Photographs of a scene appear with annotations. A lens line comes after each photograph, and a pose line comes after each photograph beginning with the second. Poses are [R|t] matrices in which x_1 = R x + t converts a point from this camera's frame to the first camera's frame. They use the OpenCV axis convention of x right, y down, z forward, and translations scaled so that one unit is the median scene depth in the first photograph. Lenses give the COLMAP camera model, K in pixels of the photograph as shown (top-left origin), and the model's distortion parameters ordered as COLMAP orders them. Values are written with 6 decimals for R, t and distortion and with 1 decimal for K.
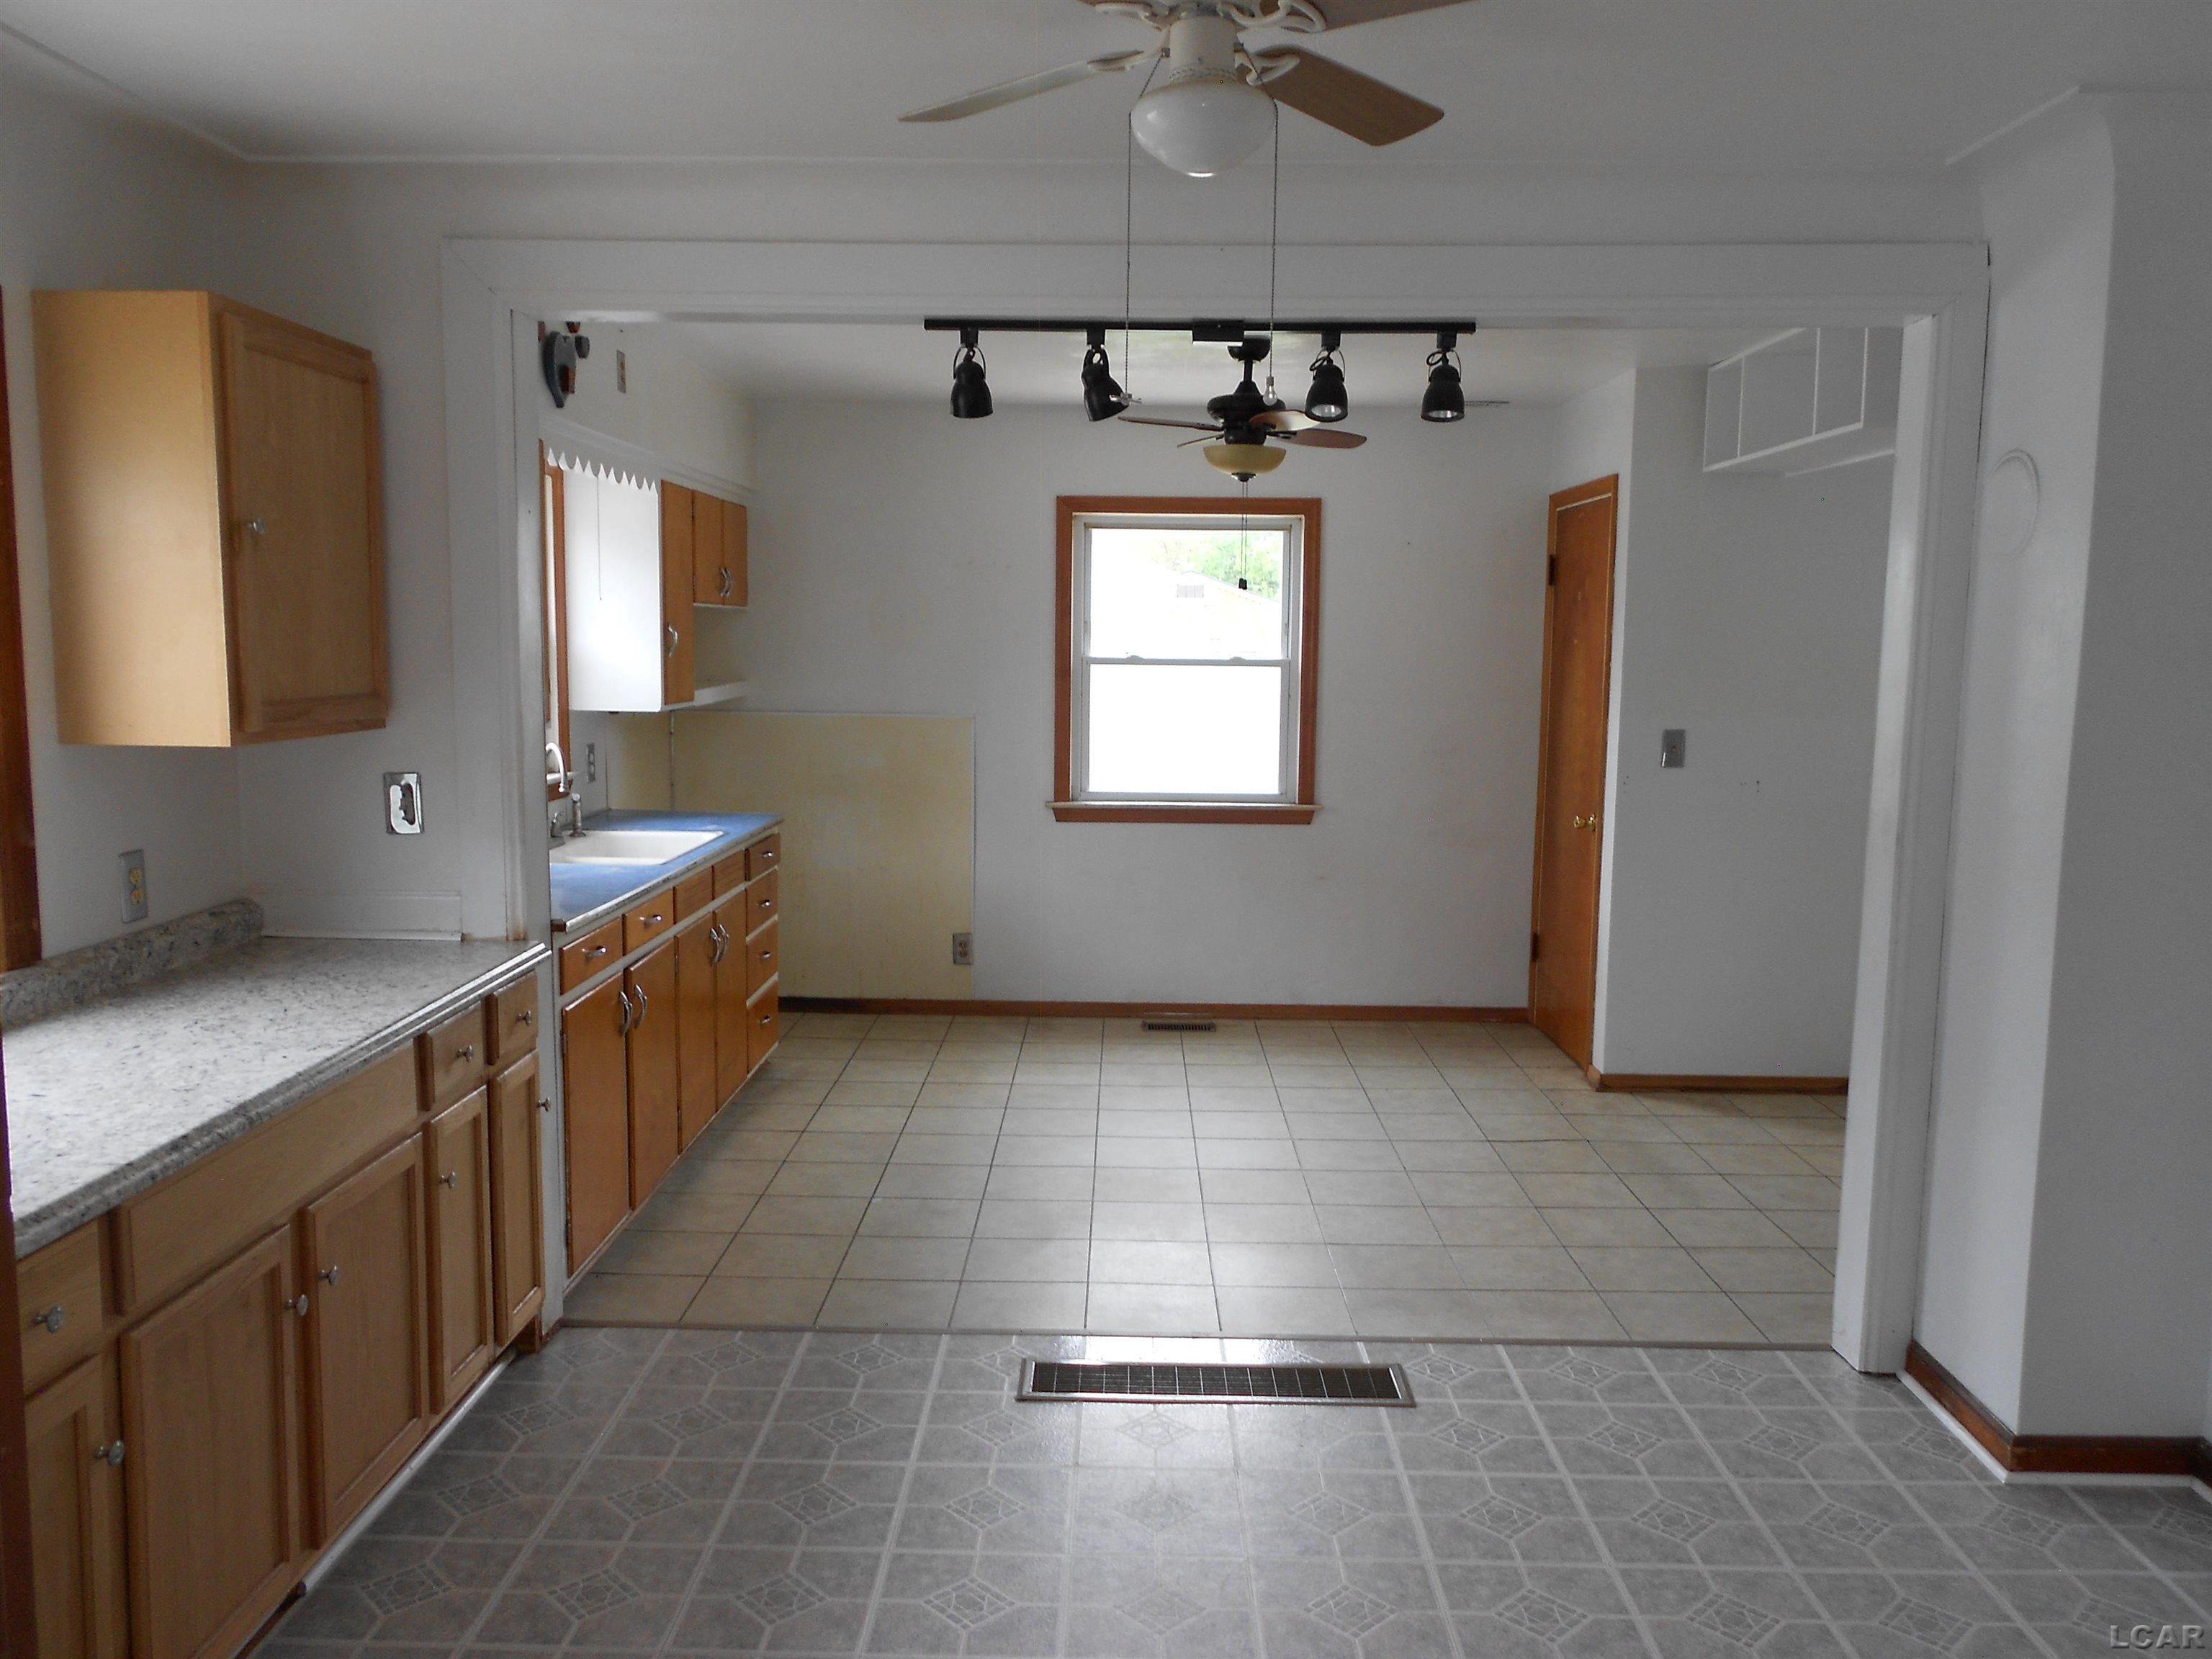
lens RADIAL K [[1673.2, 0, 1106.0], [0, 1673.2, 829.5], [0, 0, 1]] dist [-0.033774, -0.000846]
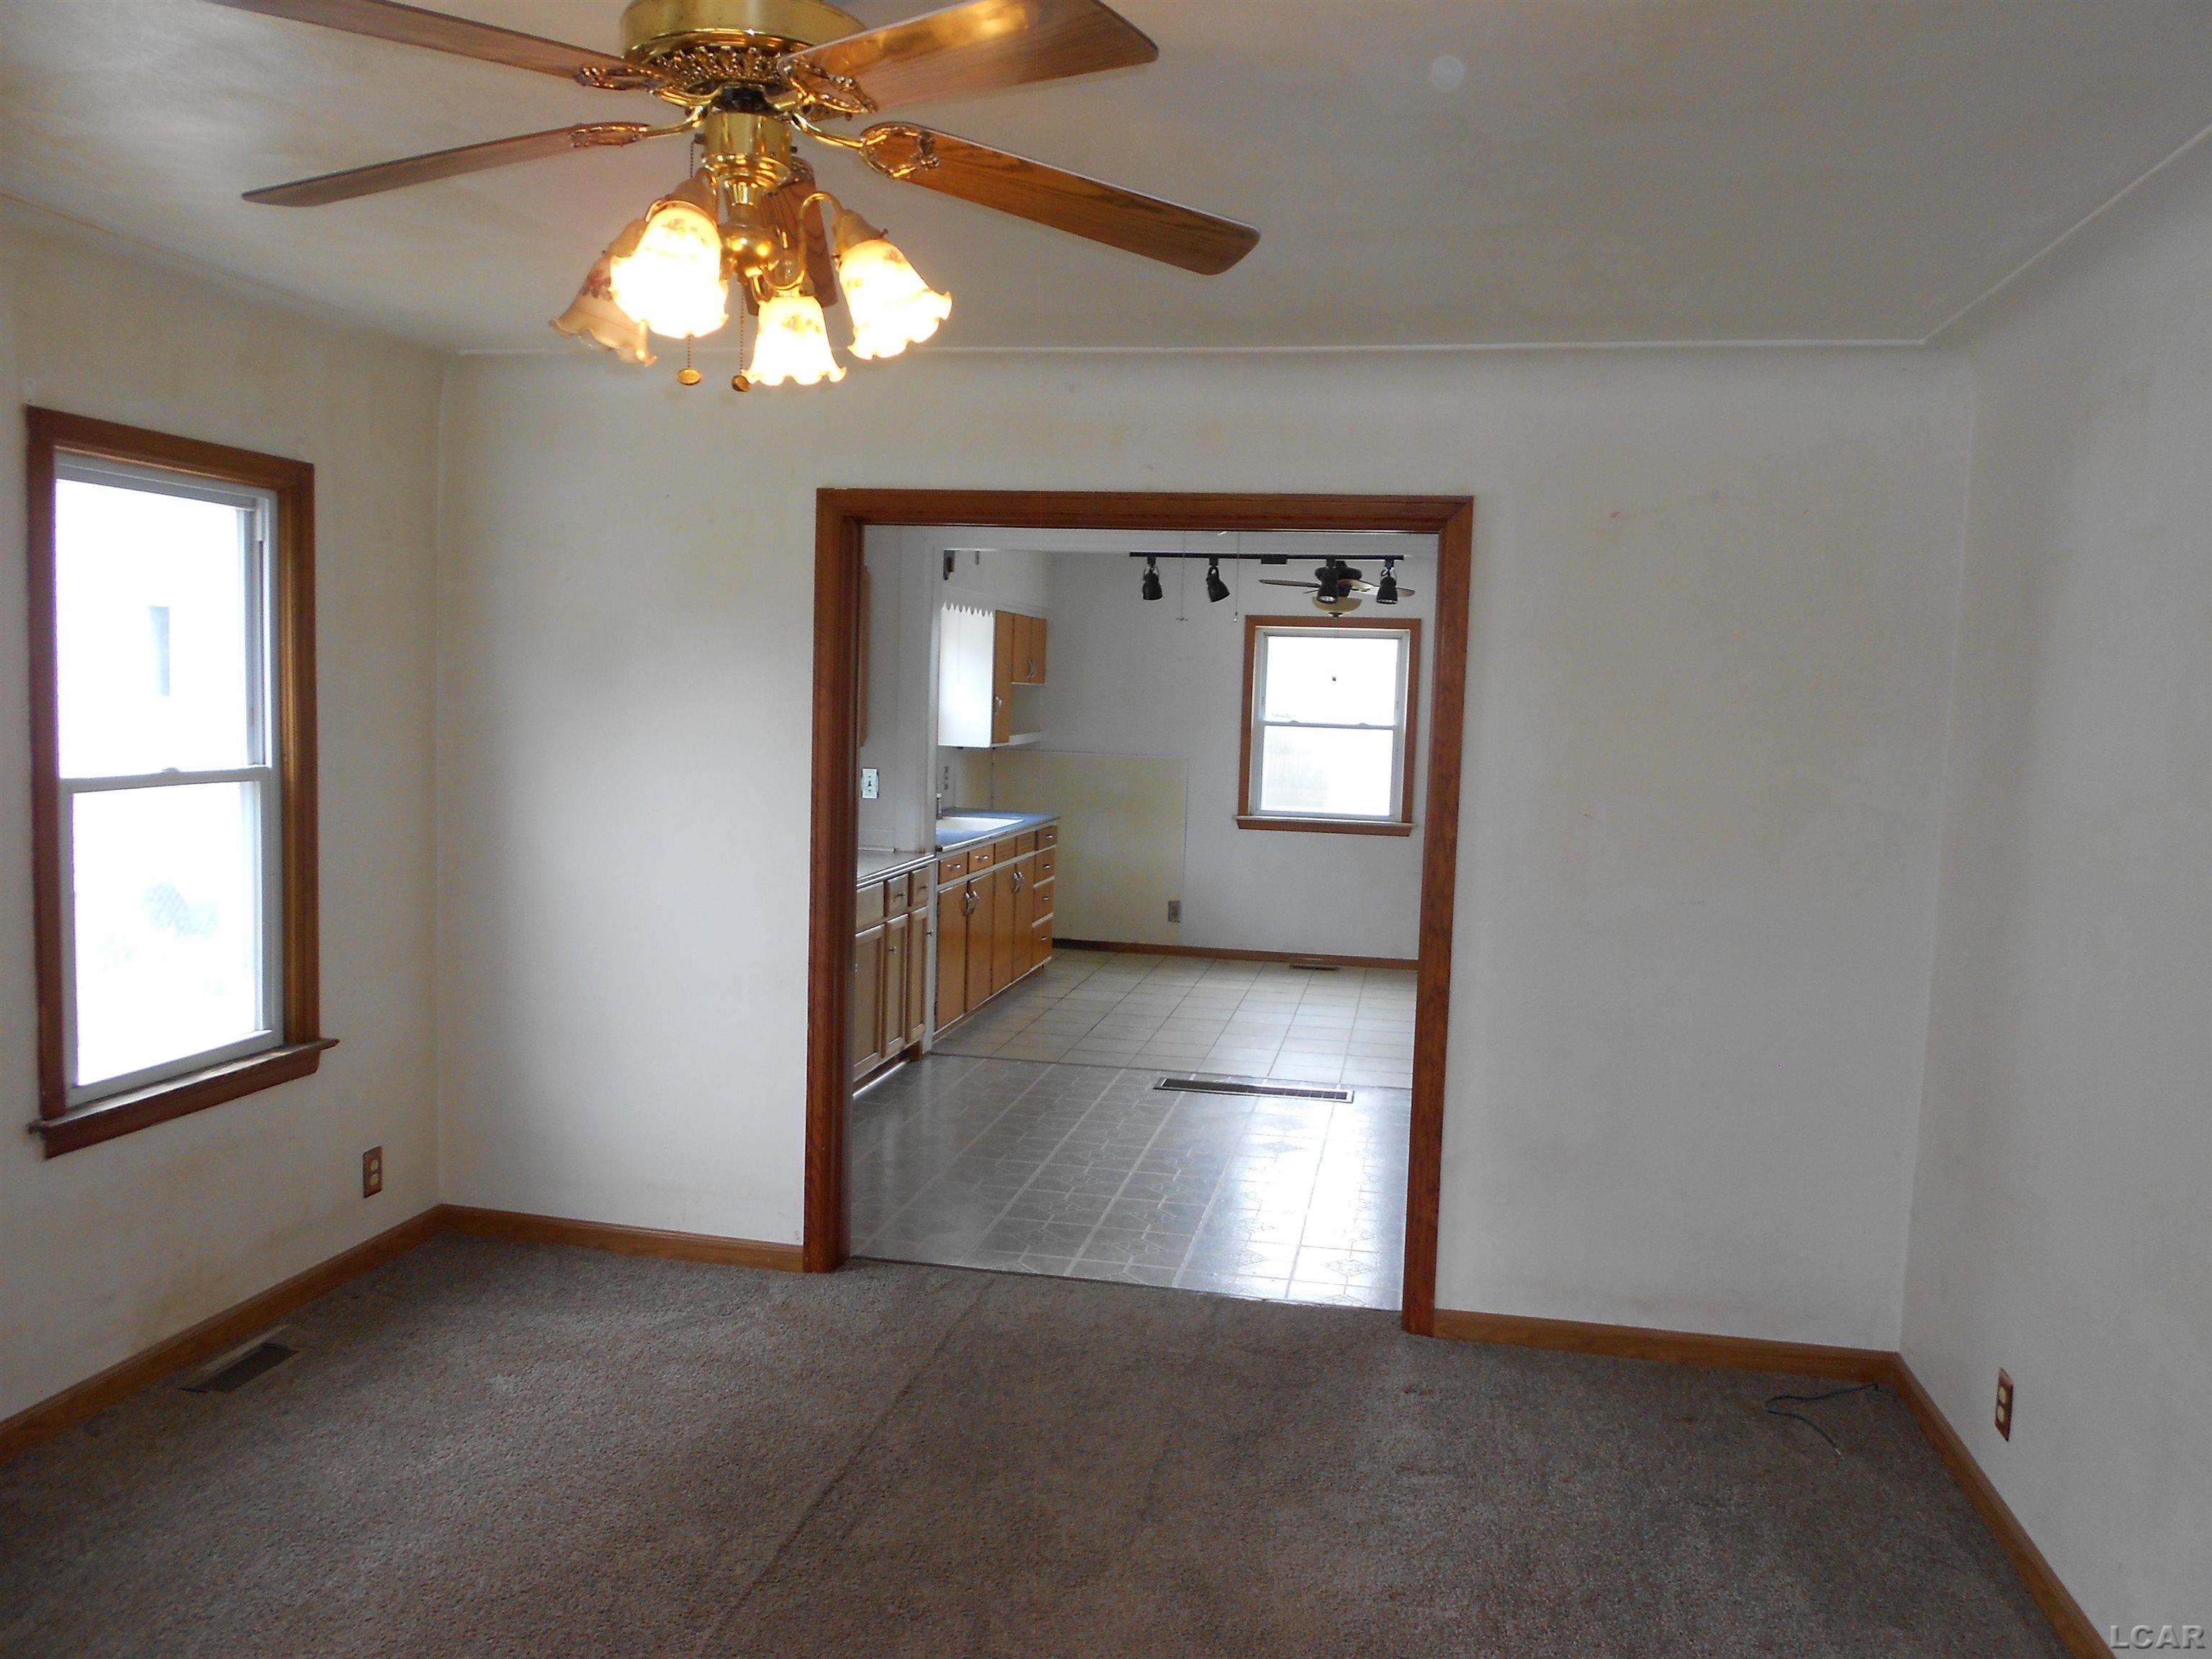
lens RADIAL K [[1673.2, 0, 1106.0], [0, 1673.2, 829.5], [0, 0, 1]] dist [-0.033774, -0.000846]
pose [[0.983628, 0.034112, -0.176952, 0.148554], [-0.040736, 0.998593, -0.033939, 0.064557], [0.175546, 0.040591, 0.983634, -0.629502]]
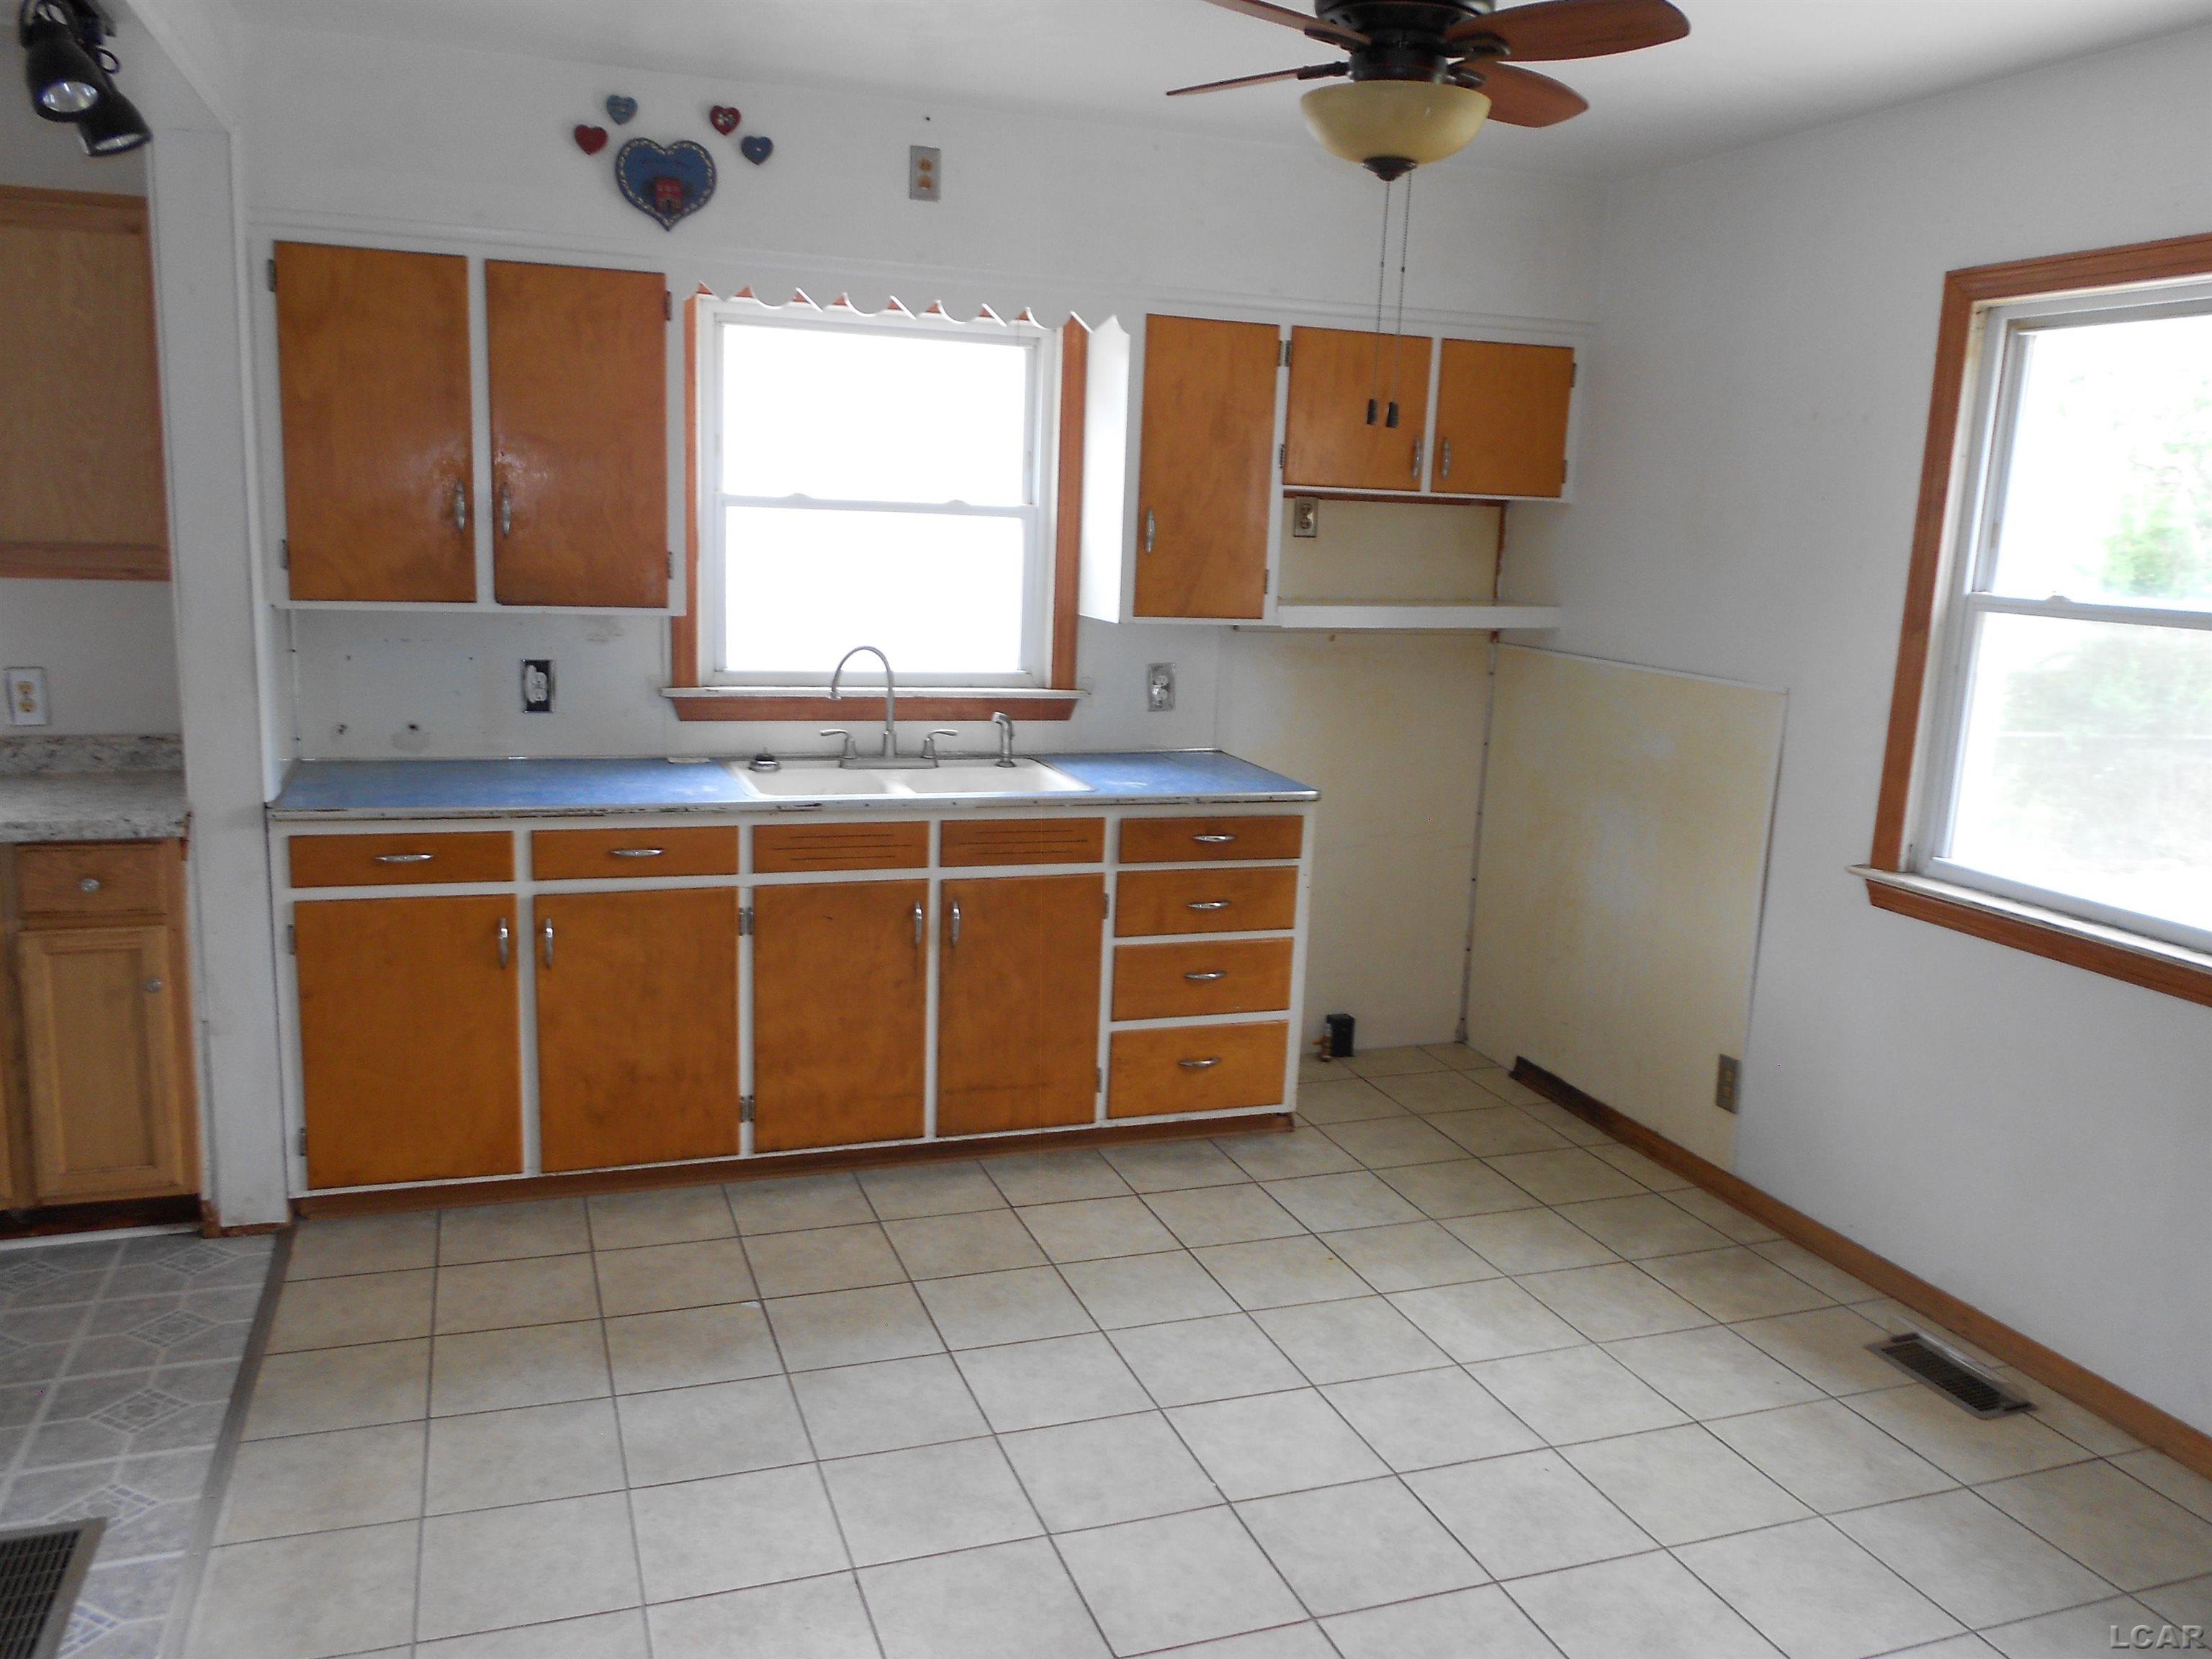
lens RADIAL K [[1673.2, 0, 1106.0], [0, 1673.2, 829.5], [0, 0, 1]] dist [-0.033774, -0.000846]
pose [[0.390016, 0.162379, -0.906378, 0.431134], [-0.154043, 0.981963, 0.109635, -0.057765], [0.907832, 0.096862, 0.407994, 0.698802]]
